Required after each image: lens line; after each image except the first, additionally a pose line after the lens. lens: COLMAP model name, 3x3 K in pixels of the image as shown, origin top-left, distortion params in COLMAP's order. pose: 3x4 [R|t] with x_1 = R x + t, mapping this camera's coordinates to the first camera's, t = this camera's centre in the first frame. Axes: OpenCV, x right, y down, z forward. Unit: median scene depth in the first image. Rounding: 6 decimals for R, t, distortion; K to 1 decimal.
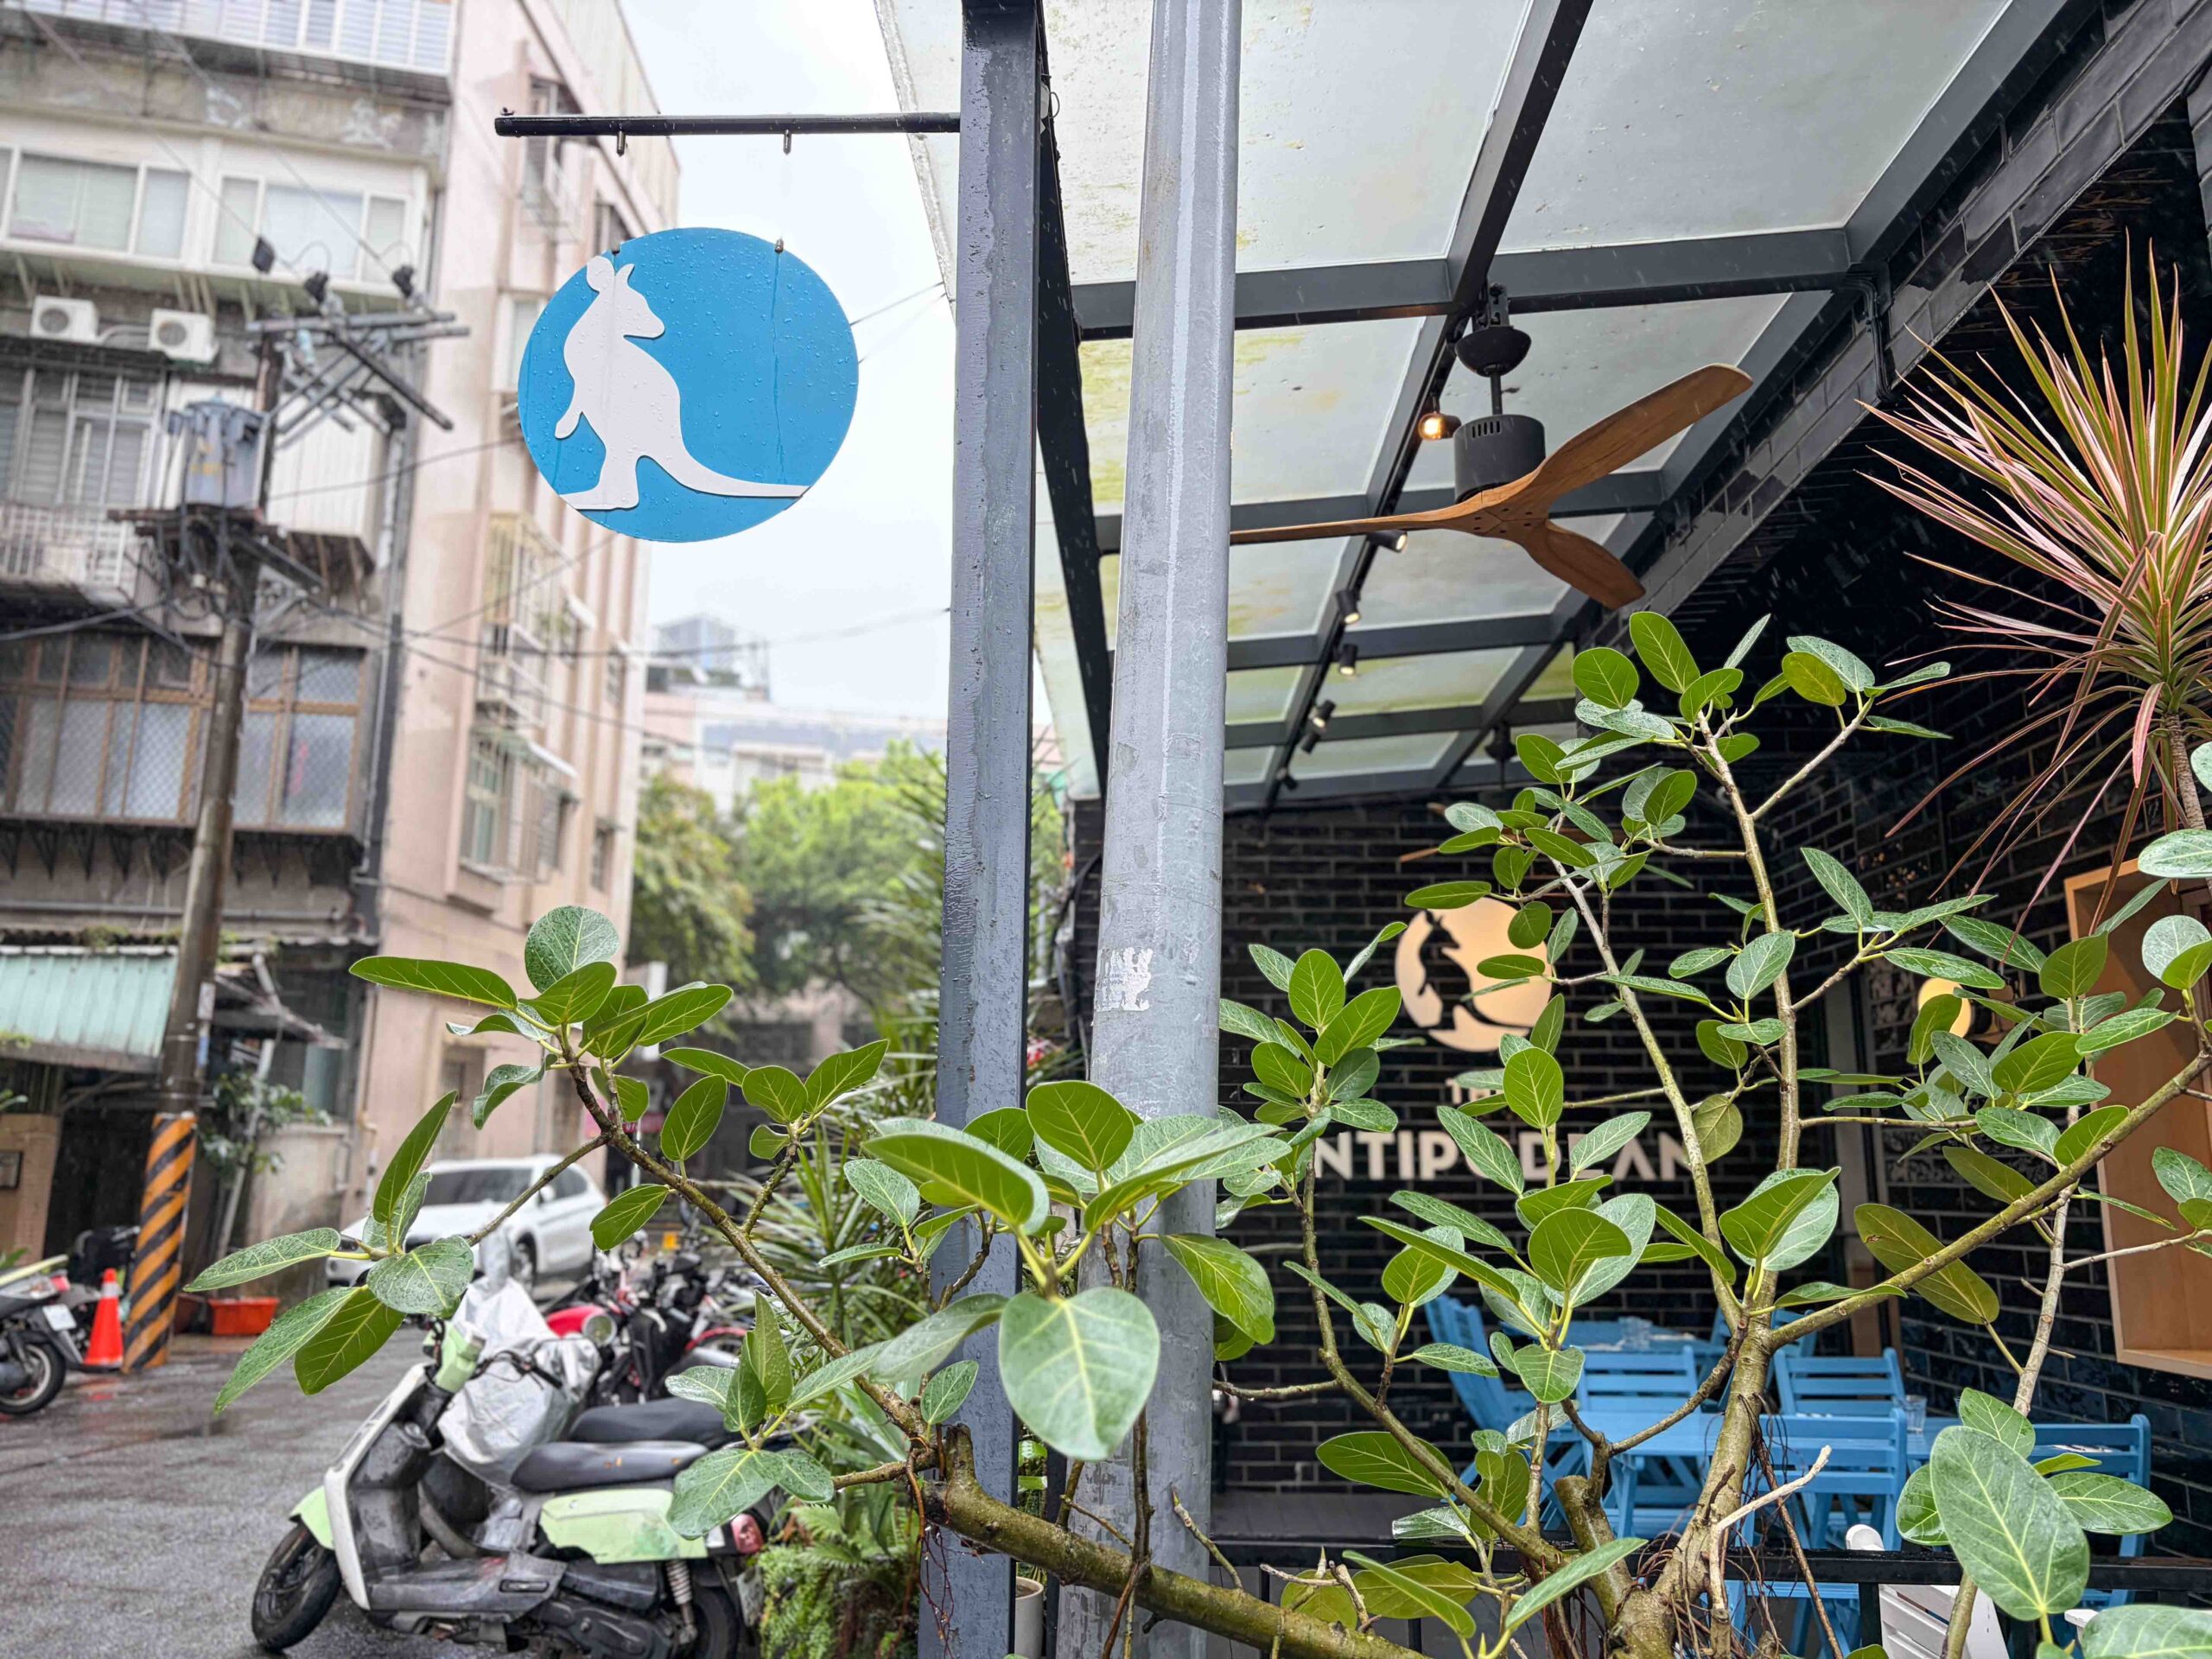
lens RADIAL K [[1684.8, 0, 1116.3], [0, 1684.8, 810.6], [0, 0, 1]] dist [0.046189, -0.052469]
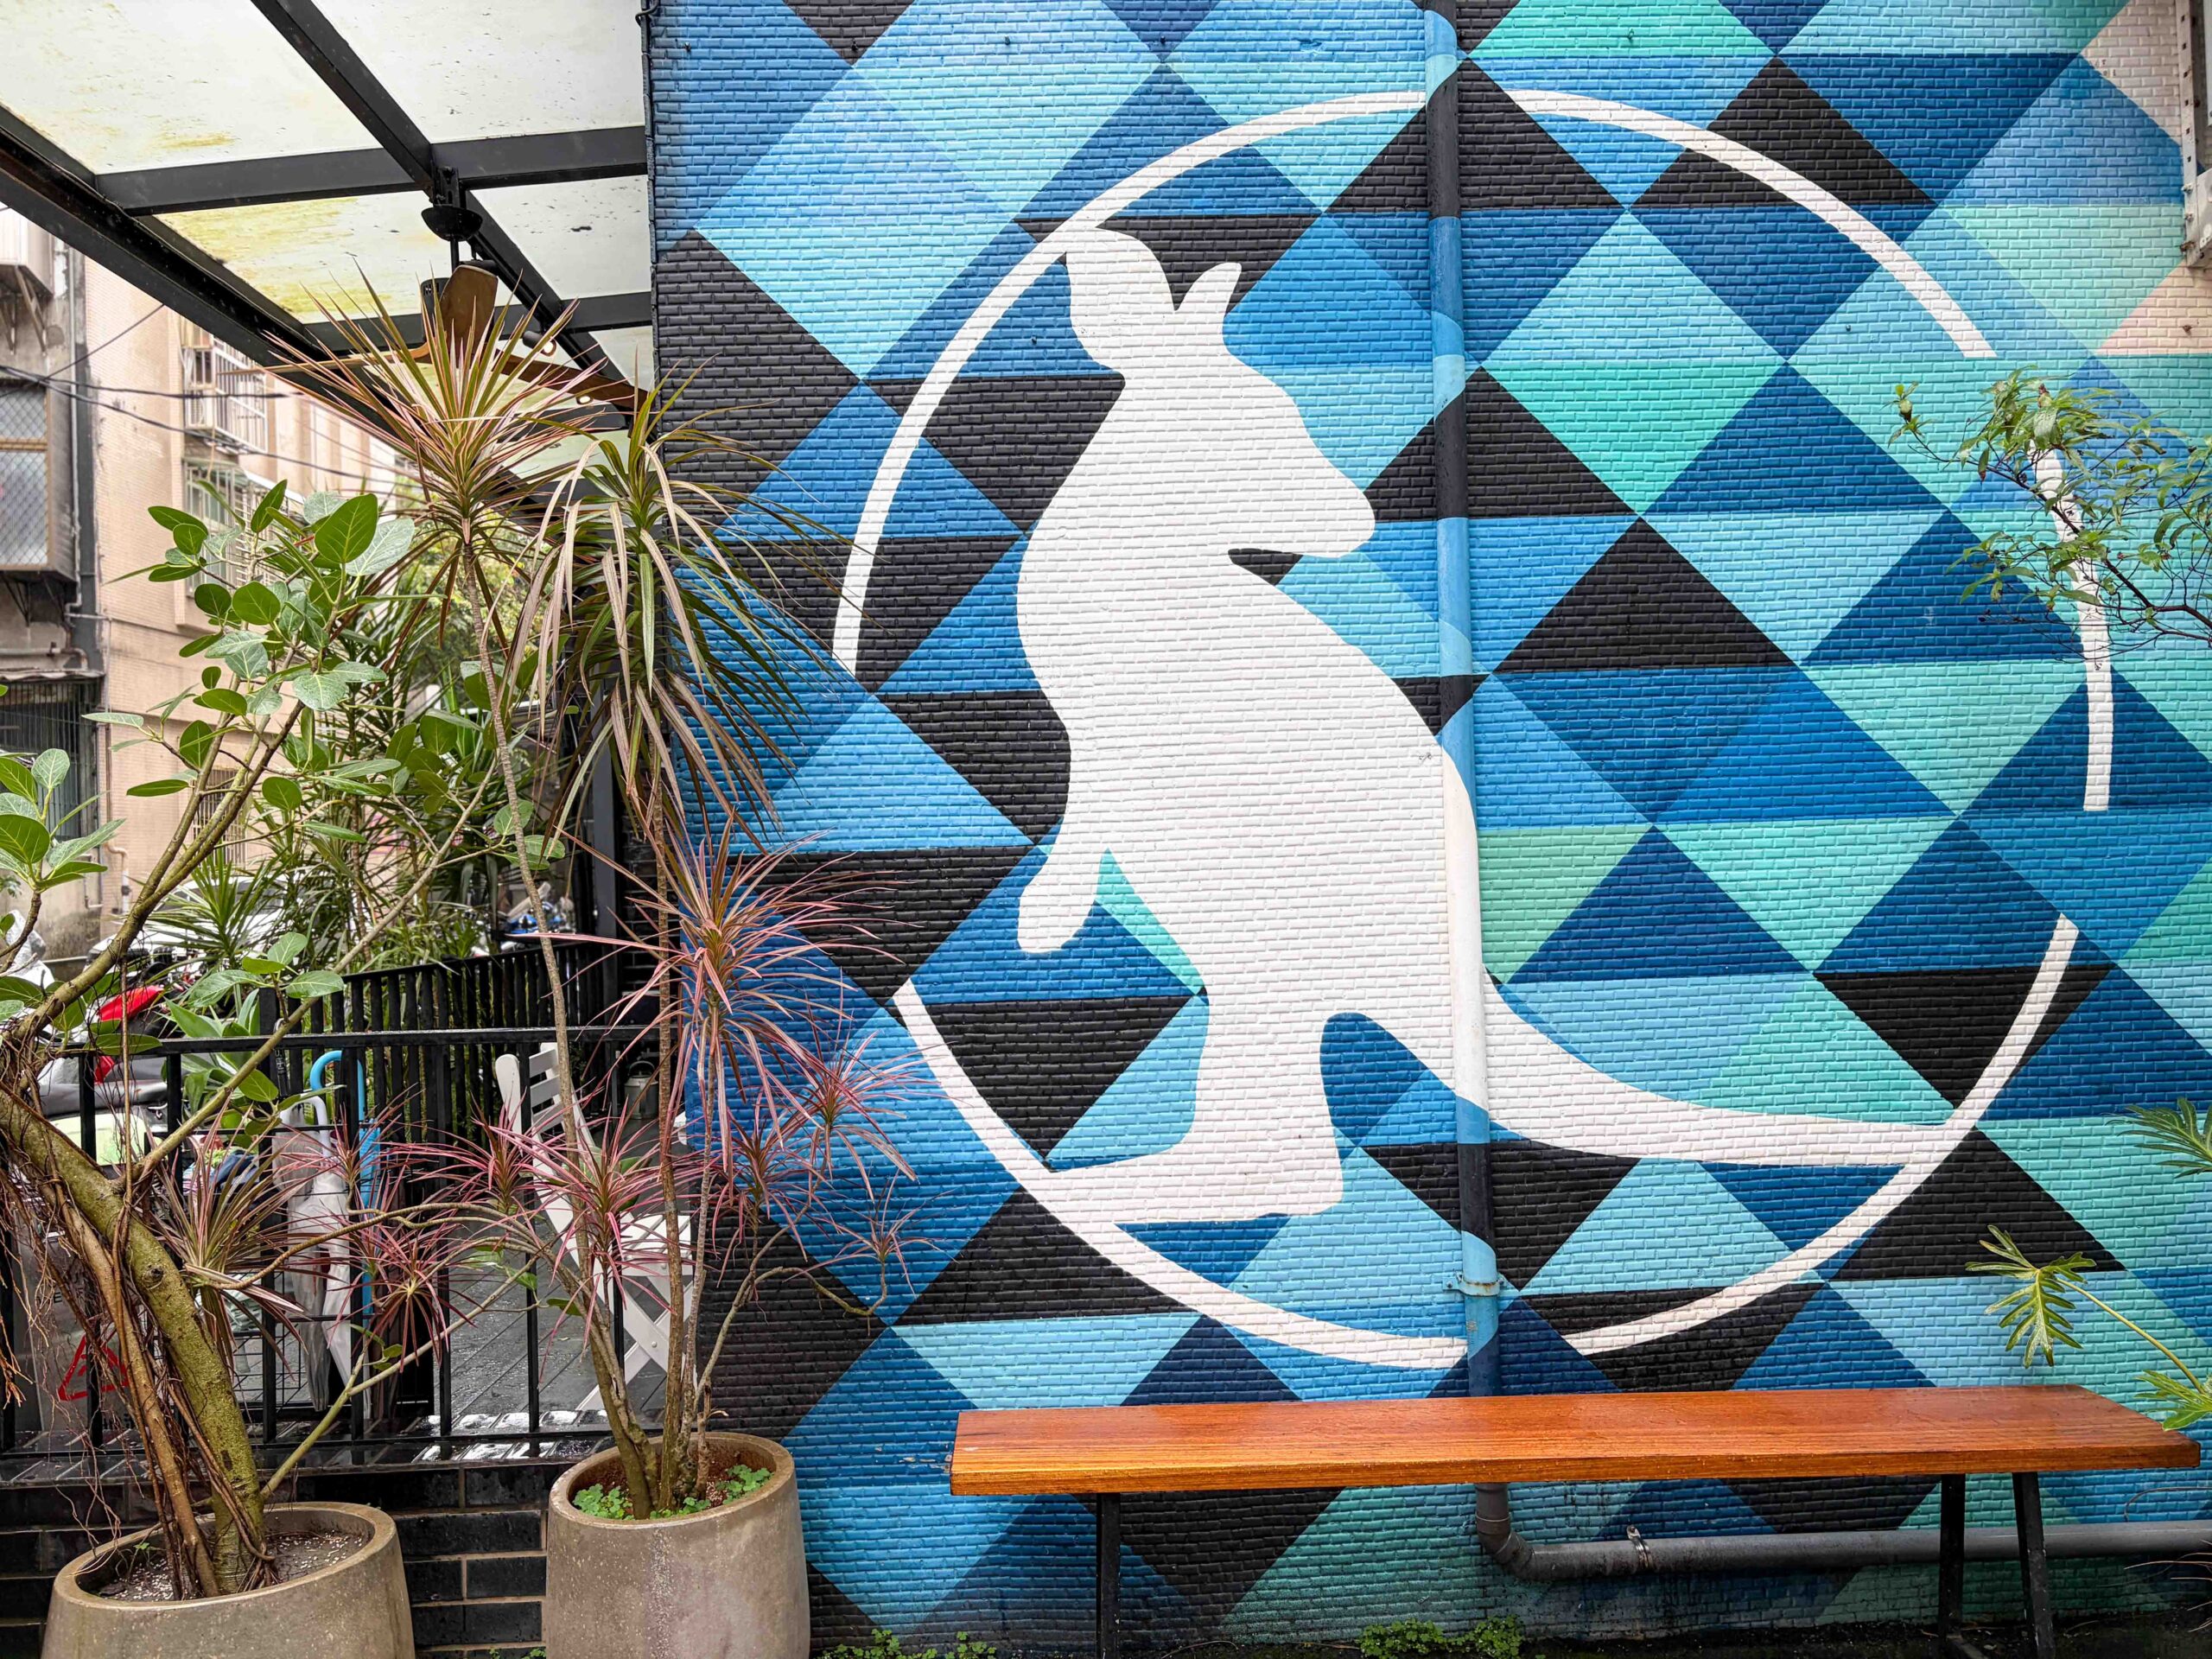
lens RADIAL K [[1684.8, 0, 1094.7], [0, 1684.8, 824.0], [0, 0, 1]] dist [0.046189, -0.052469]
pose [[0.997691, -0.041682, 0.053616, 0.283199], [0.031033, 0.982059, 0.186005, -0.019090], [-0.060407, -0.183911, 0.981085, -0.182670]]
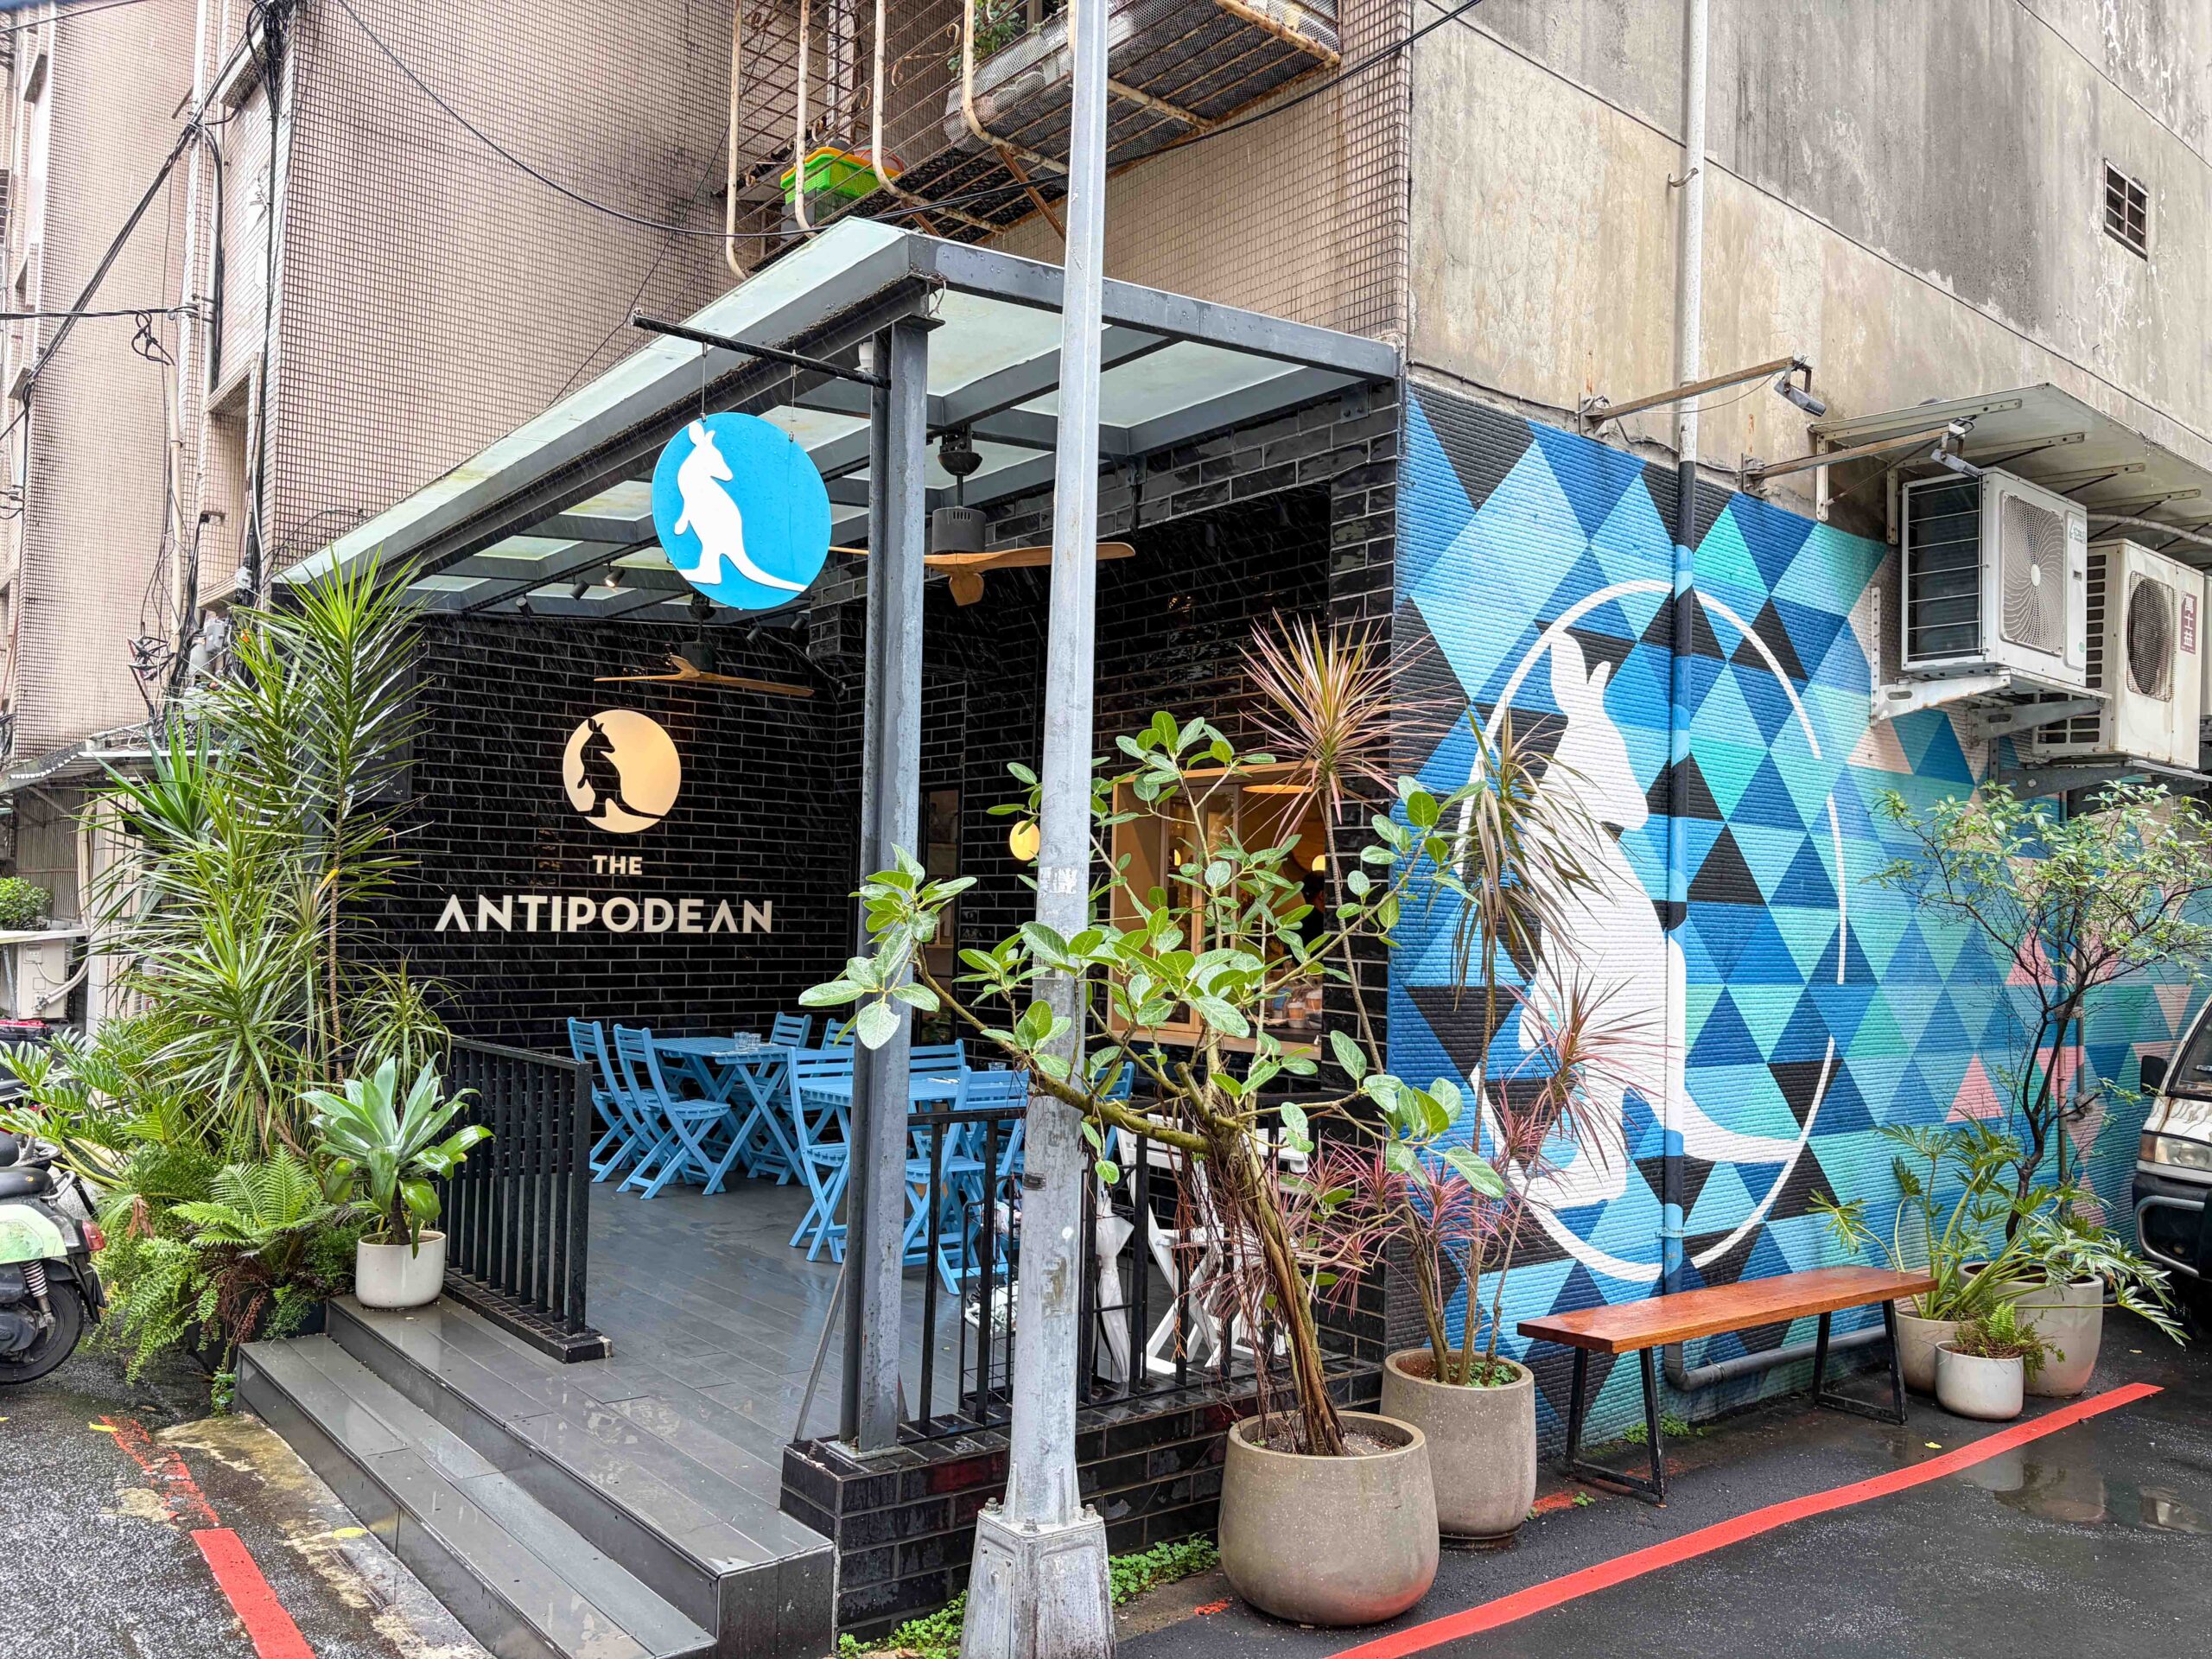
lens RADIAL K [[1684.8, 0, 1126.1], [0, 1684.8, 830.9], [0, 0, 1]] dist [0.046189, -0.052469]
pose [[0.756723, 0.045400, 0.652158, -0.323057], [-0.151520, 0.982601, 0.107410, -0.052464], [-0.635935, -0.180094, 0.750435, -0.186642]]
